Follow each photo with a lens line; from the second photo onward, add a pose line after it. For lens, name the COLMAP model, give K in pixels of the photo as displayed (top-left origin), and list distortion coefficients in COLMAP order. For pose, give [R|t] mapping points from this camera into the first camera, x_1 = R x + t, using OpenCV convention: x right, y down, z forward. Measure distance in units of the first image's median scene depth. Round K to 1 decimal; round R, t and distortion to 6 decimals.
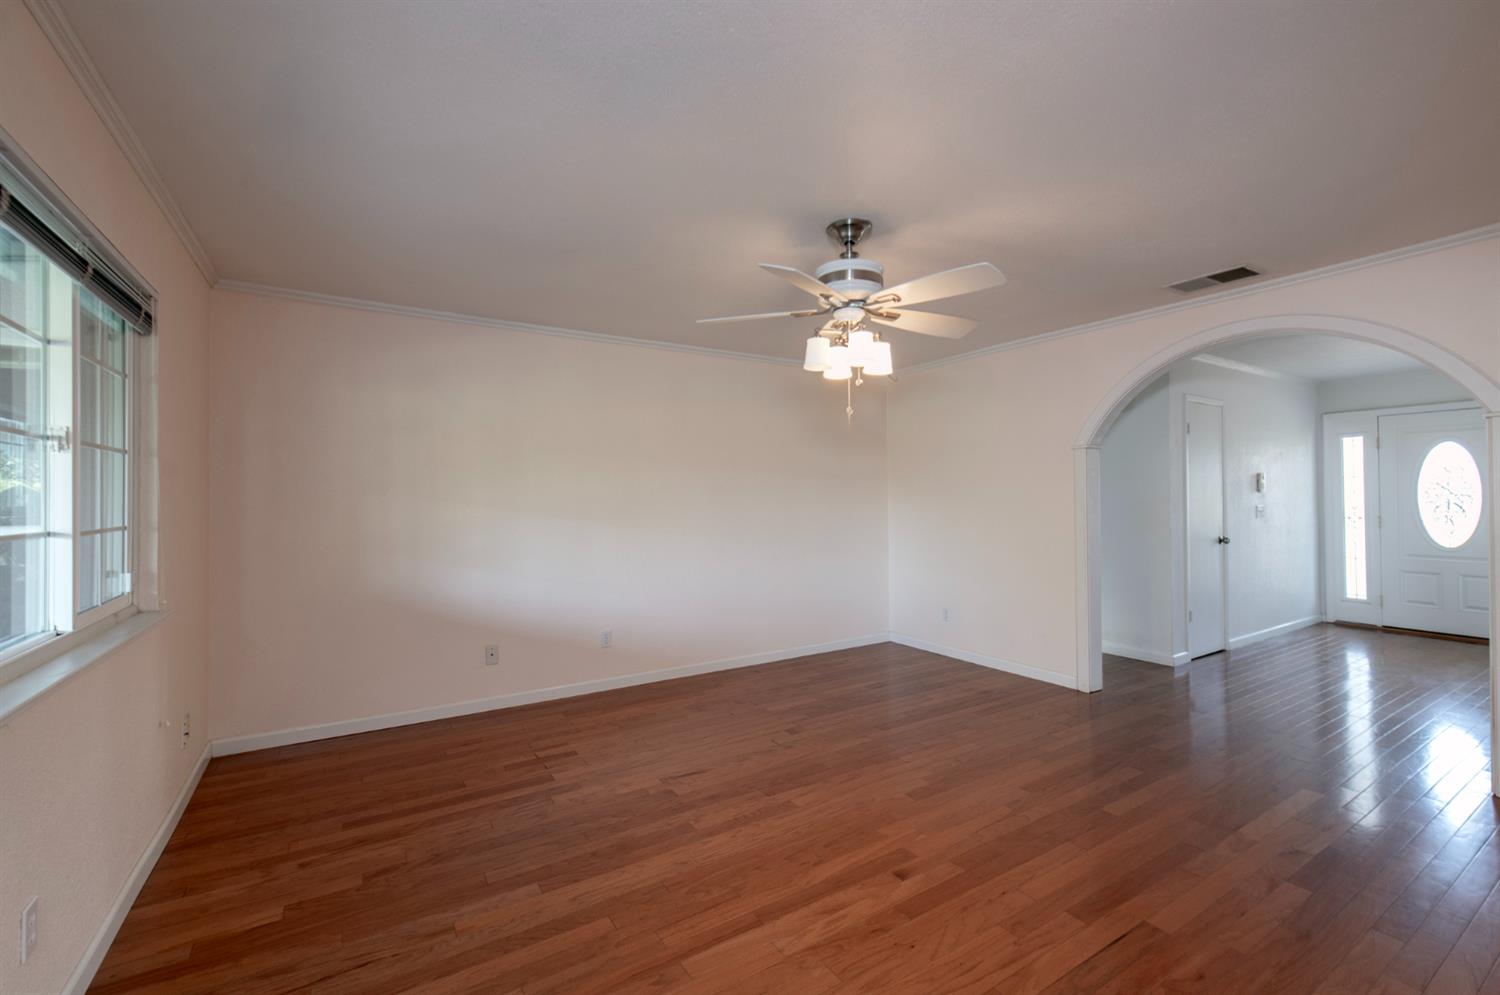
lens RADIAL K [[636.1, 0, 750.0], [0, 636.1, 497.5], [0, 0, 1]] dist [0.012251, -0.000842]
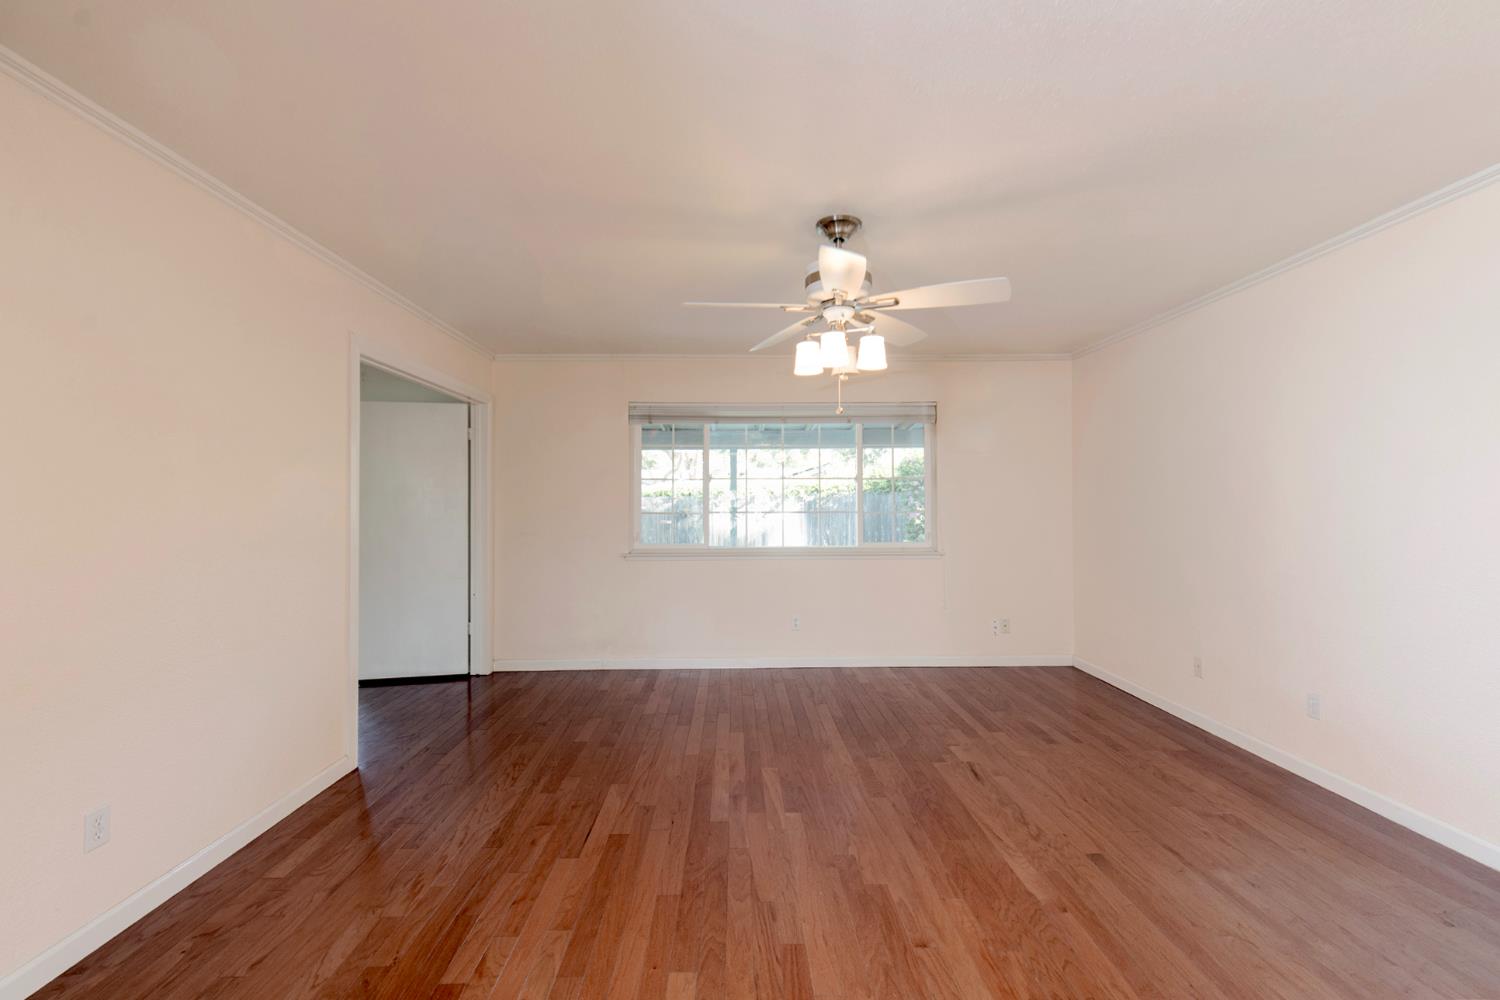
lens RADIAL K [[626.5, 0, 754.7], [0, 626.5, 504.4], [0, 0, 1]] dist [-0.016164, -0.000218]
pose [[-0.502713, 0.003602, -0.864446, 1.209098], [0.004653, 0.999988, 0.001461, 0.010546], [0.864441, -0.003288, -0.502723, 1.561886]]
